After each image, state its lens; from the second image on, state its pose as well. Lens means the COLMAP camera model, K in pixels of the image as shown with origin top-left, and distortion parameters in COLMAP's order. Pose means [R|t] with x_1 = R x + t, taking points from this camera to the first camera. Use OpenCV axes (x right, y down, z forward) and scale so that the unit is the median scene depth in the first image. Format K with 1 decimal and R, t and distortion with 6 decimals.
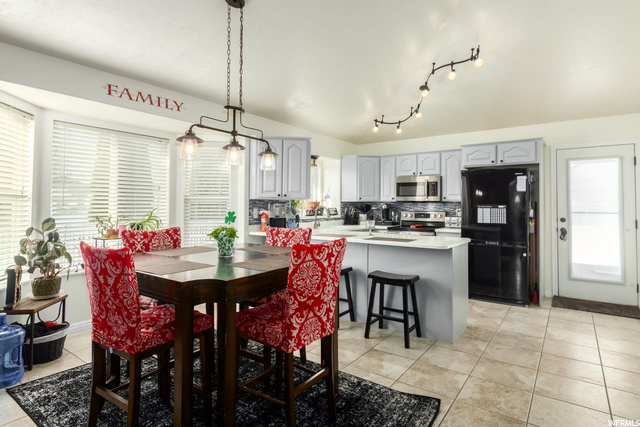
lens RADIAL K [[346.4, 0, 315.5], [0, 346.4, 196.8], [0, 0, 1]] dist [0.000768, -0.000756]
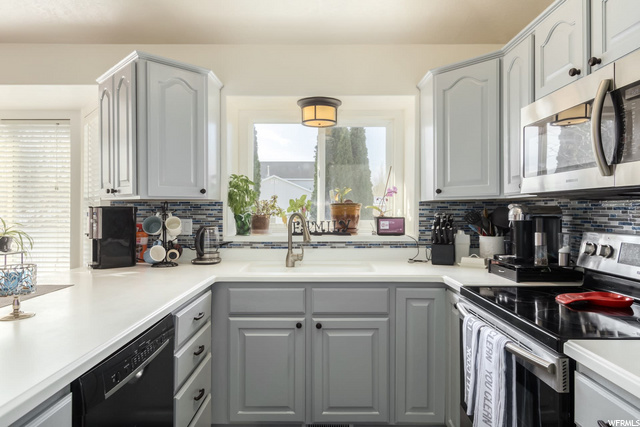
lens RADIAL K [[386.6, 0, 320.0], [0, 386.6, 213.5], [0, 0, 1]] dist [0.003271, 0.000753]
pose [[0.597896, -0.001081, -0.801573, 0.471452], [0.022345, 0.999633, 0.015319, 0.023604], [0.801262, -0.027071, 0.597701, 0.852739]]
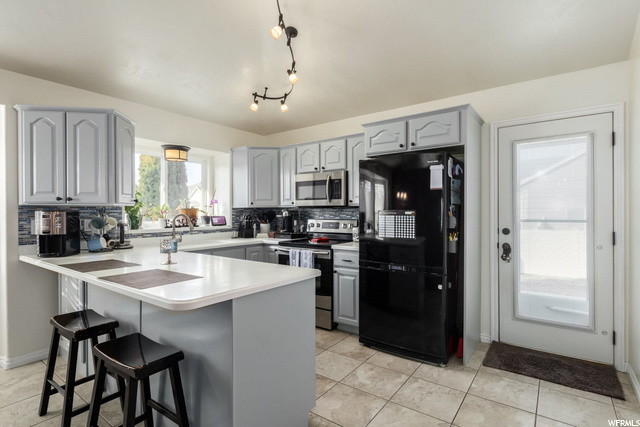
lens RADIAL K [[322.1, 0, 320.0], [0, 322.1, 213.5], [0, 0, 1]] dist [-0.000968, 0.000285]
pose [[0.999943, -0.010523, -0.001664, 0.355539], [0.010568, 0.999505, 0.029624, 0.009470], [0.001352, -0.029639, 0.999560, 0.374601]]
